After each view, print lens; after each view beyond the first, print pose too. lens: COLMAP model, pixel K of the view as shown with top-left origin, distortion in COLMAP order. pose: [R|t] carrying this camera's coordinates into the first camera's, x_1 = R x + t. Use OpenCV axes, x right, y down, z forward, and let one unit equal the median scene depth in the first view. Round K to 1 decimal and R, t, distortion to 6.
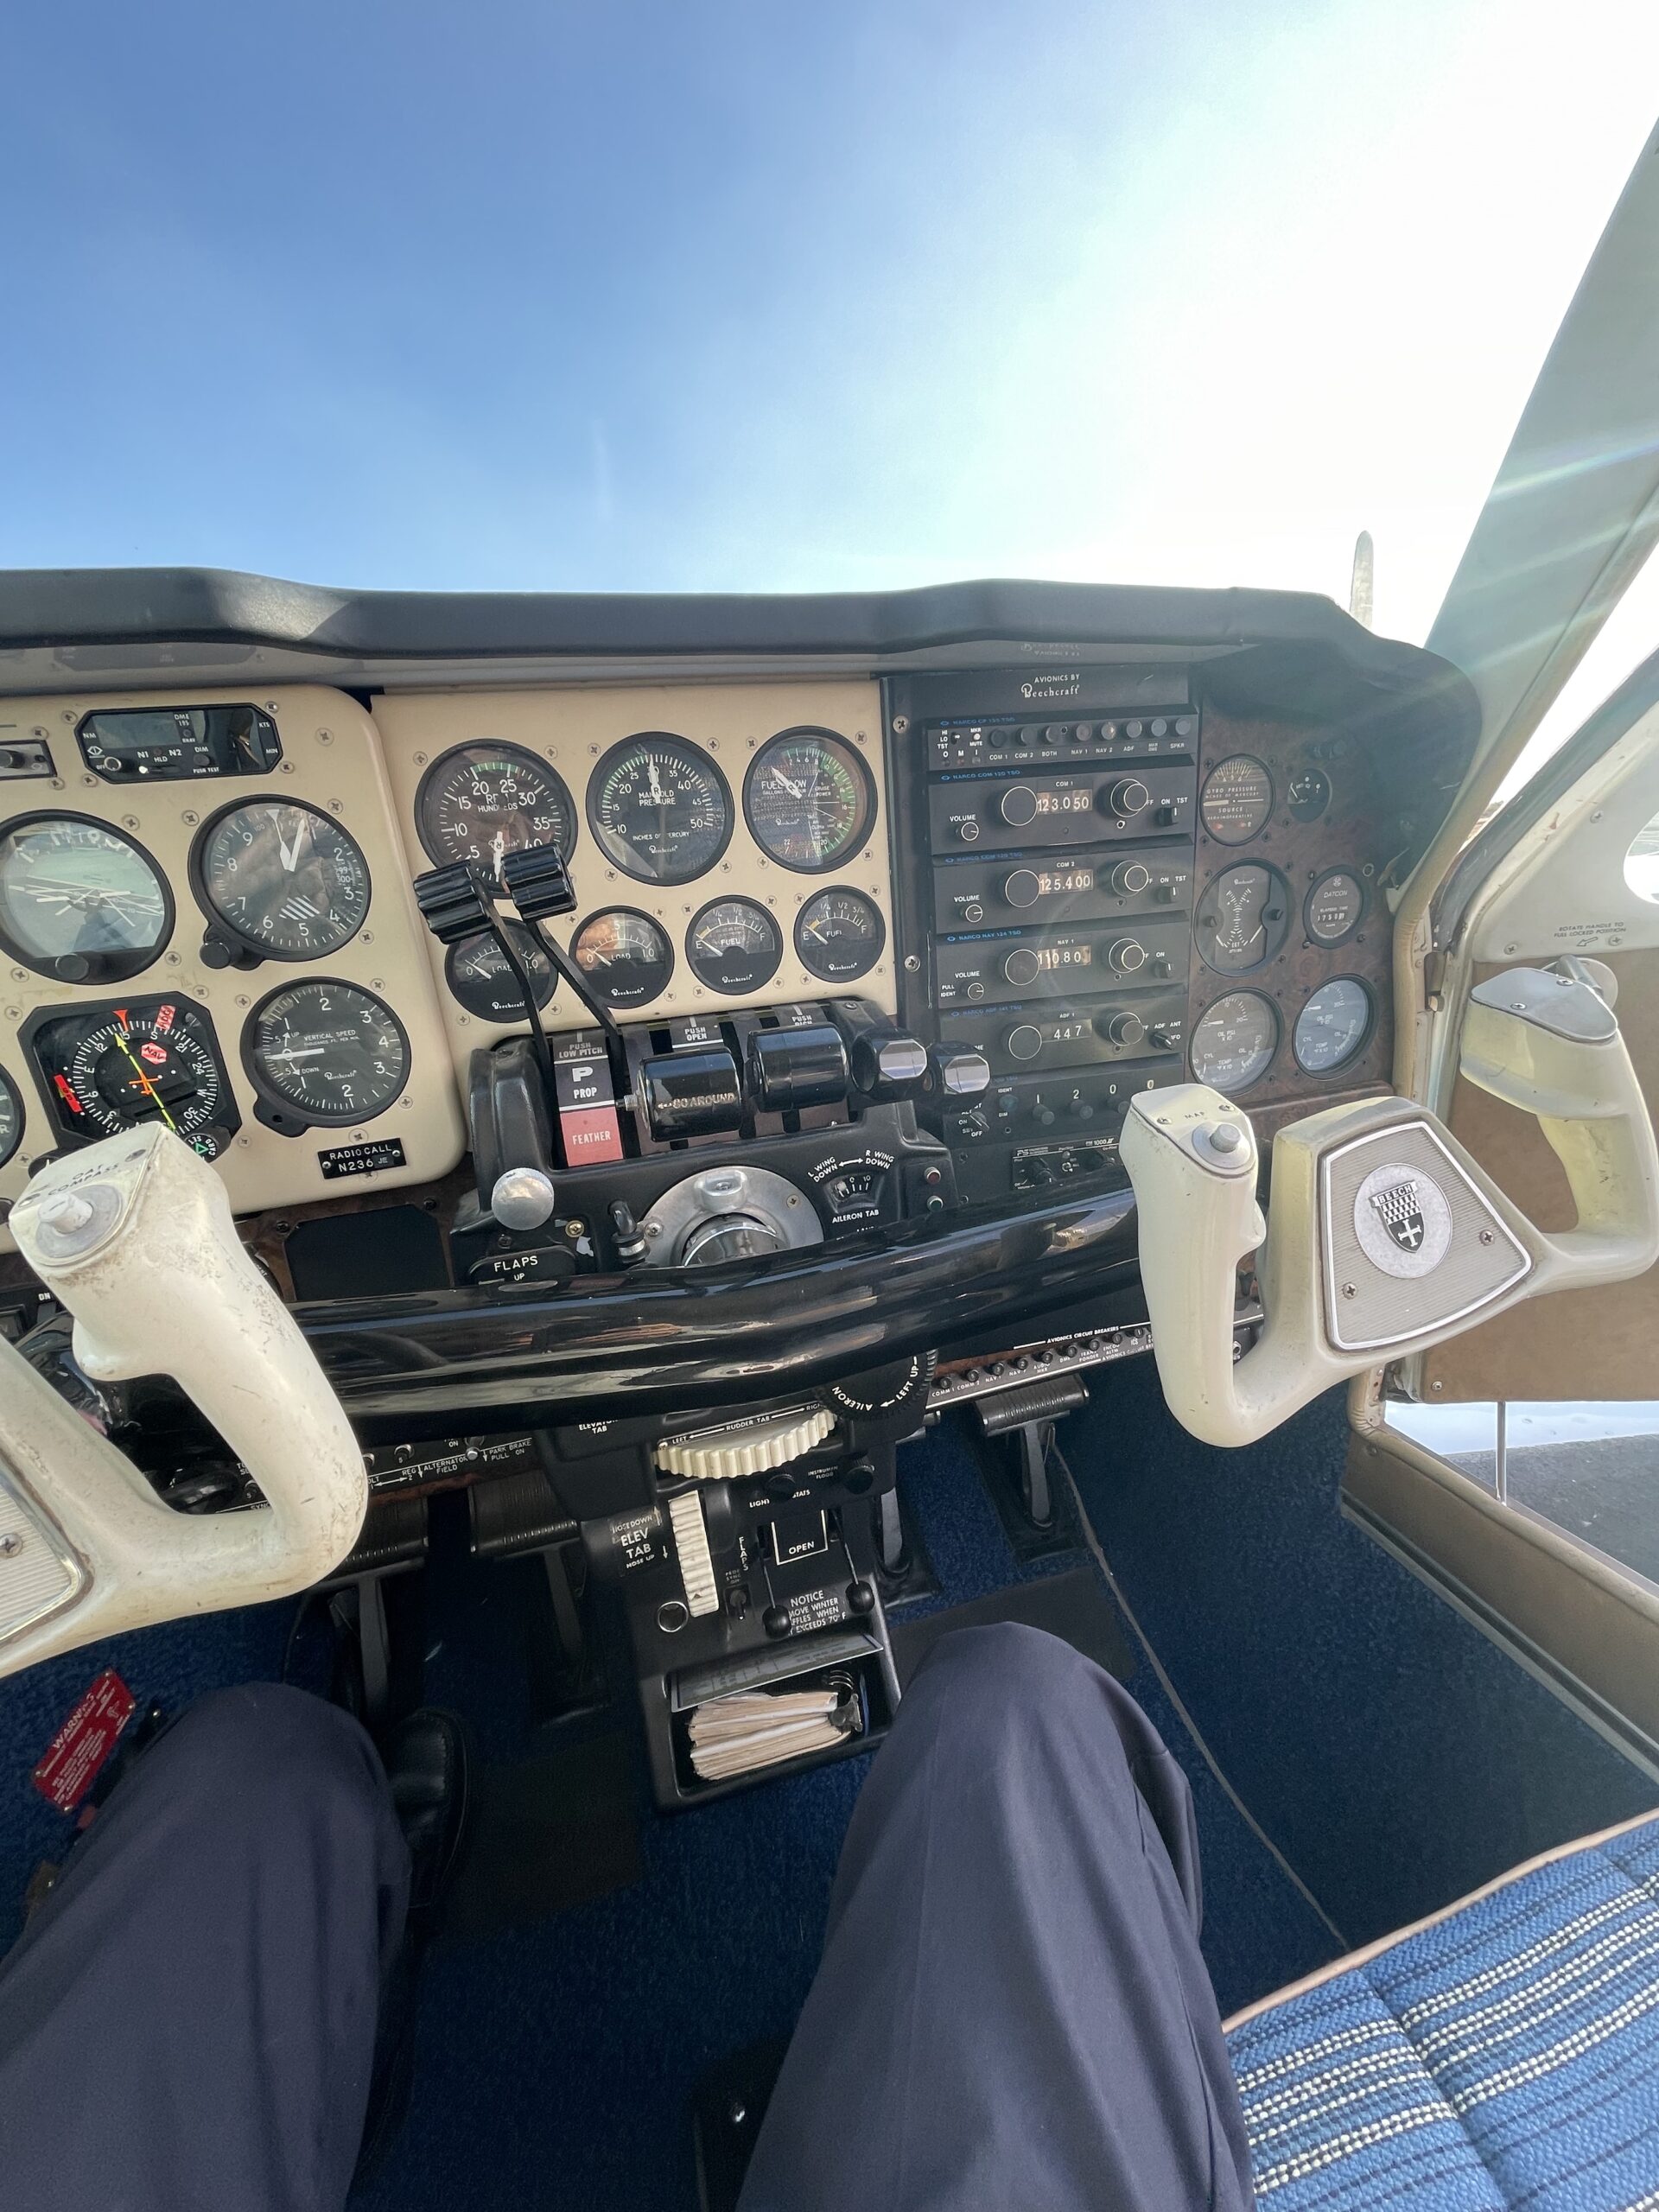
lens RADIAL K [[889.0, 0, 839.9], [0, 889.0, 1110.0], [0, 0, 1]] dist [-0.019097, 0.008739]
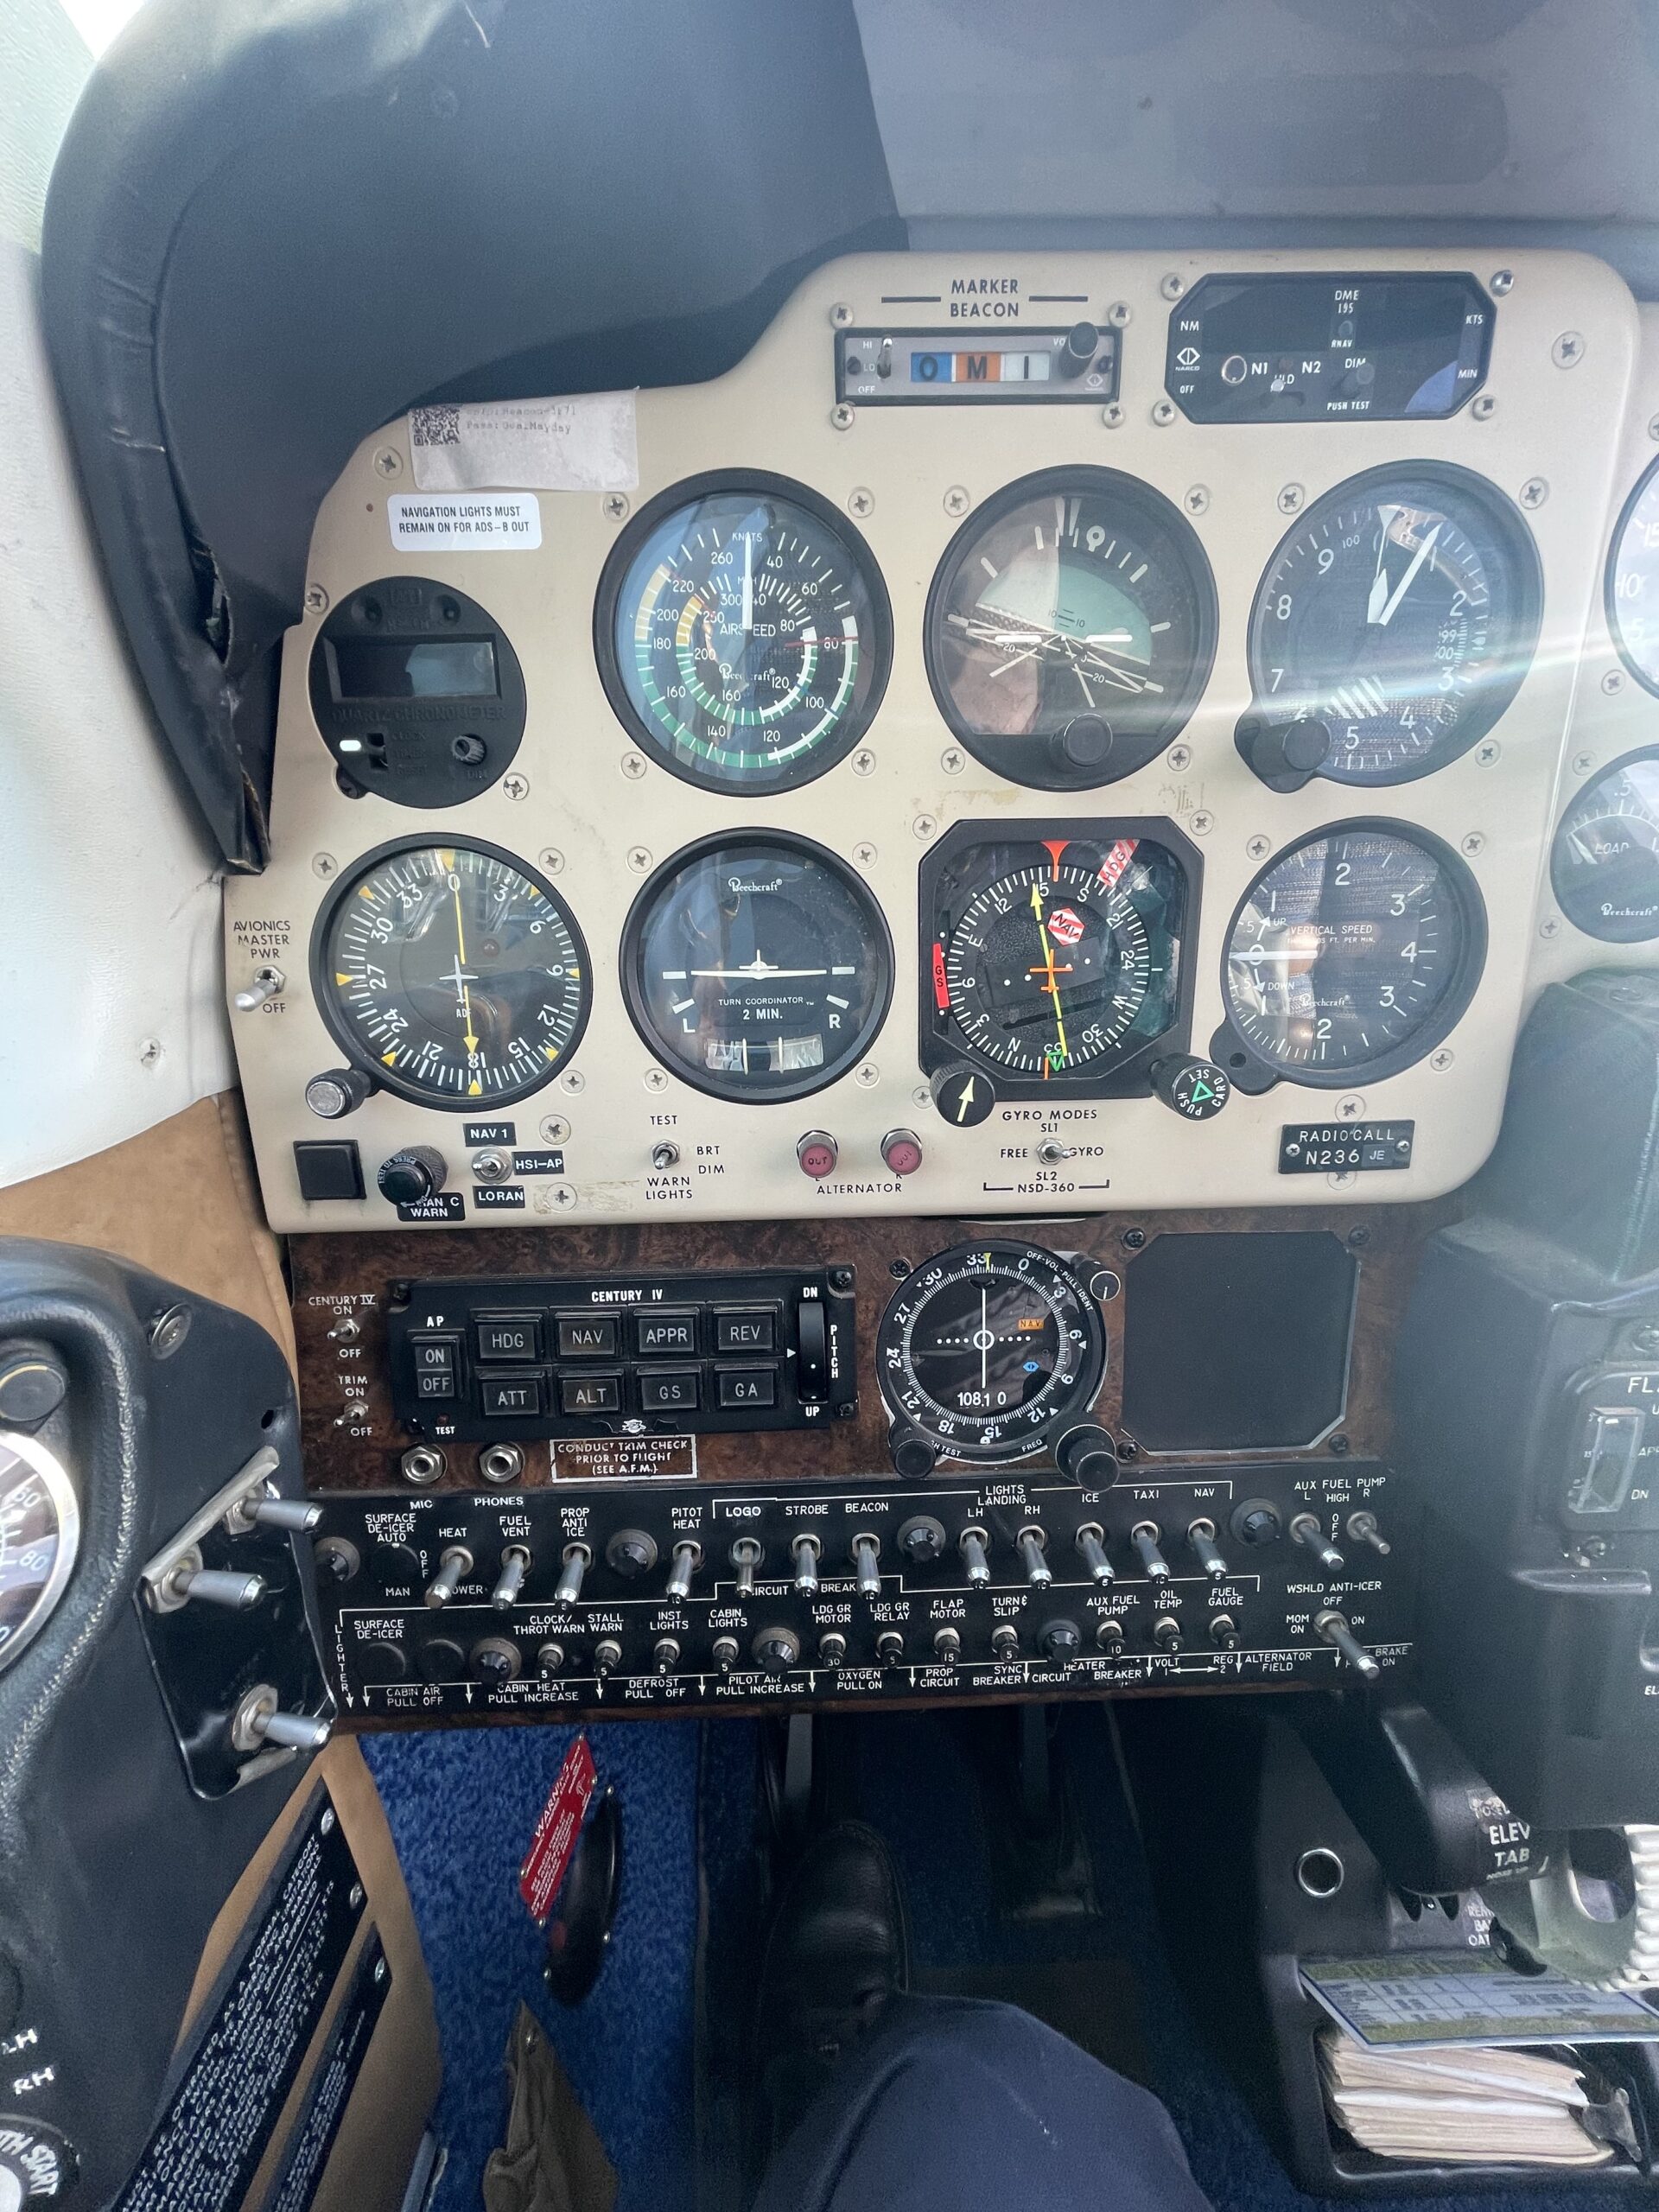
lens RADIAL K [[888.6, 0, 839.4], [0, 888.6, 1110.2], [0, 0, 1]] dist [-0.003601, 0.000448]
pose [[0.965744, 0.130002, -0.224586, -0.719359], [-0.136601, 0.990527, -0.014030, 0.082900], [0.220634, 0.044228, 0.974353, 0.353729]]
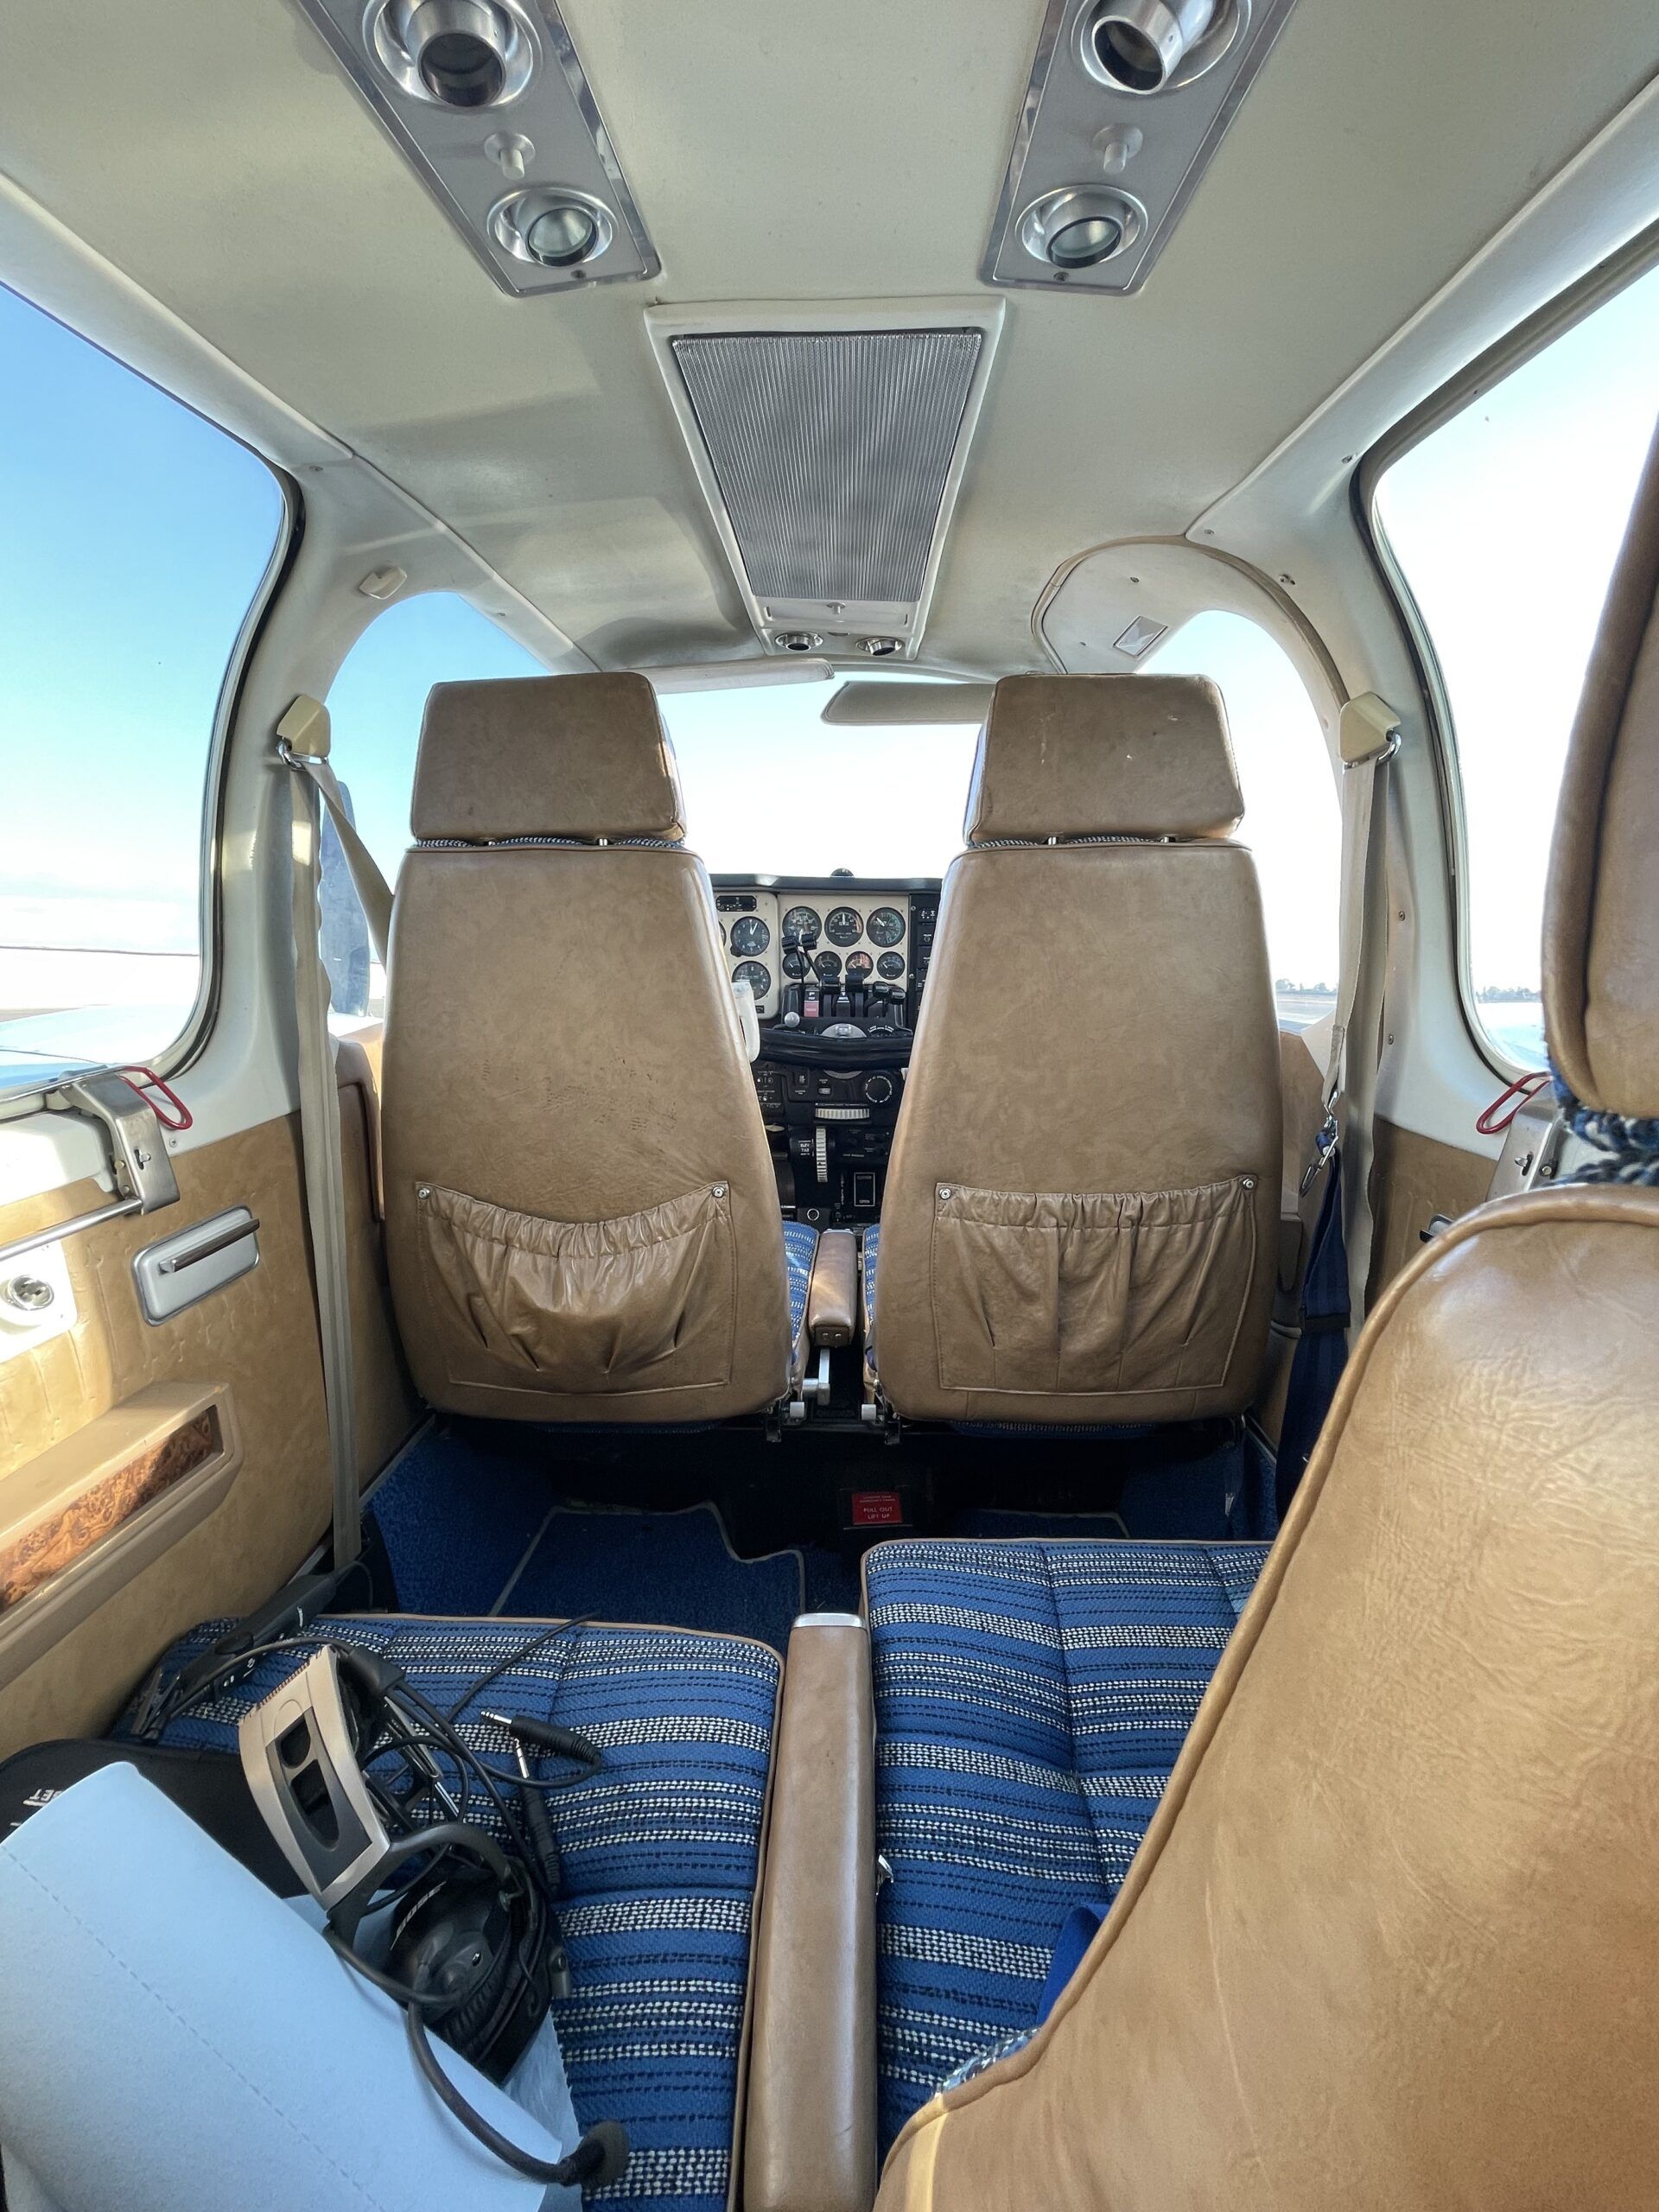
lens RADIAL K [[888.6, 0, 839.4], [0, 888.6, 1110.2], [0, 0, 1]] dist [-0.003601, 0.000448]
pose [[0.950569, 0.131207, -0.281429, 0.926075], [-0.163174, 0.982182, -0.093235, 0.764663], [0.264181, 0.134549, 0.955042, -2.450508]]
